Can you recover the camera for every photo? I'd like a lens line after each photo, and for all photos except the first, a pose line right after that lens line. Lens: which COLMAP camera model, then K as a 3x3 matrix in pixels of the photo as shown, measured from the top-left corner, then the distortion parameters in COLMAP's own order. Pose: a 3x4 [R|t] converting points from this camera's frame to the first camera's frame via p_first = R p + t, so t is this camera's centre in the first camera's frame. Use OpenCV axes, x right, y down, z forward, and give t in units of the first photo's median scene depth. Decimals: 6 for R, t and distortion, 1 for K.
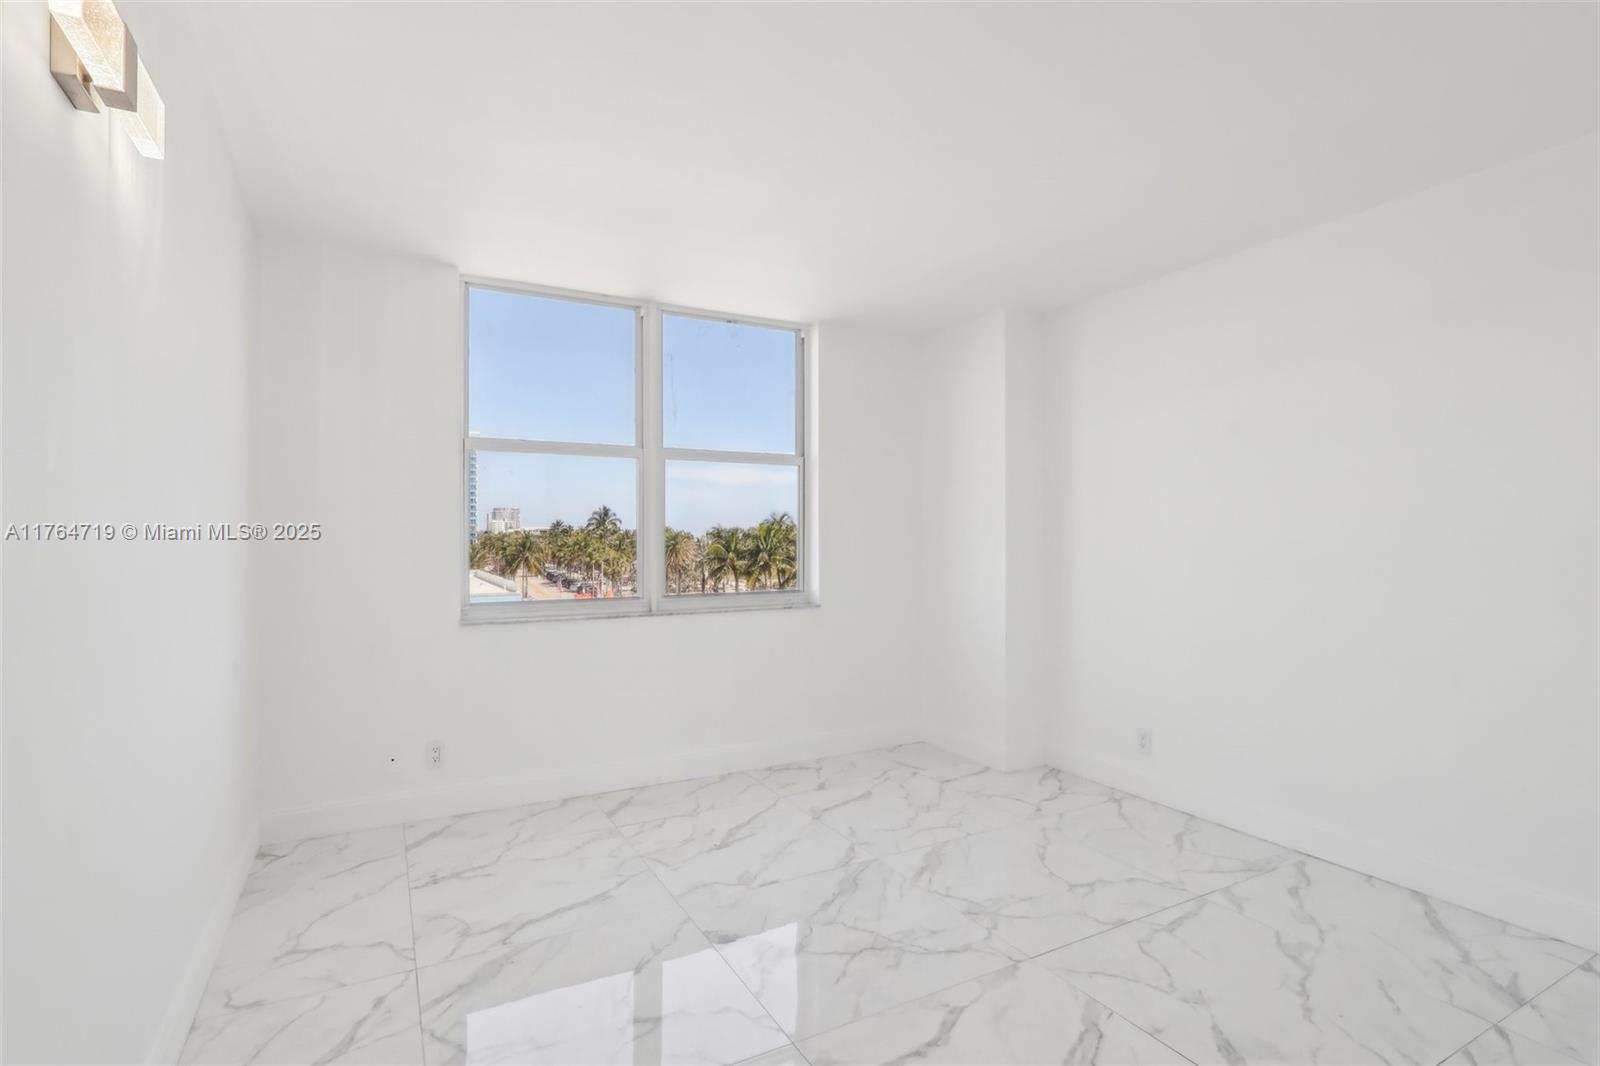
lens RADIAL K [[782.5, 0, 800.7], [0, 782.5, 549.3], [0, 0, 1]] dist [-0.016787, 0.002940]
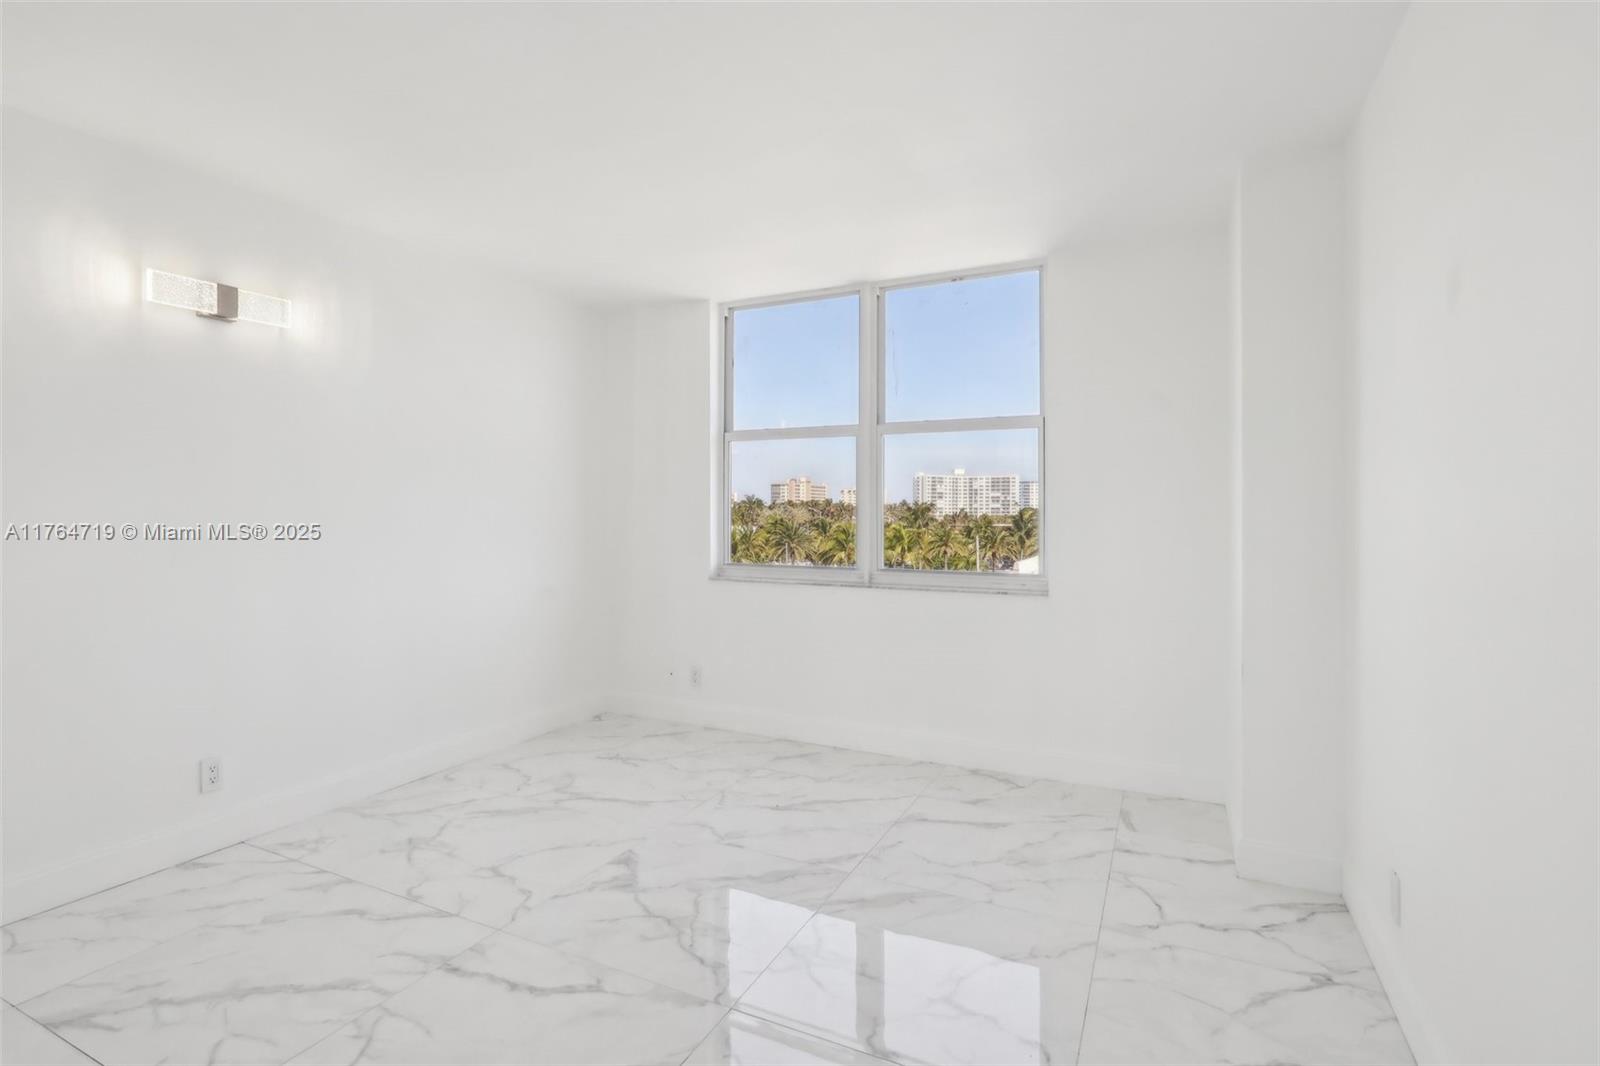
lens RADIAL K [[786.2, 0, 795.1], [0, 786.2, 518.0], [0, 0, 1]] dist [-0.008824, 0.000222]
pose [[0.561000, 0.011094, -0.827741, 0.669675], [-0.016648, 0.999859, 0.002117, -0.007383], [0.827648, 0.012592, 0.561106, 0.370379]]
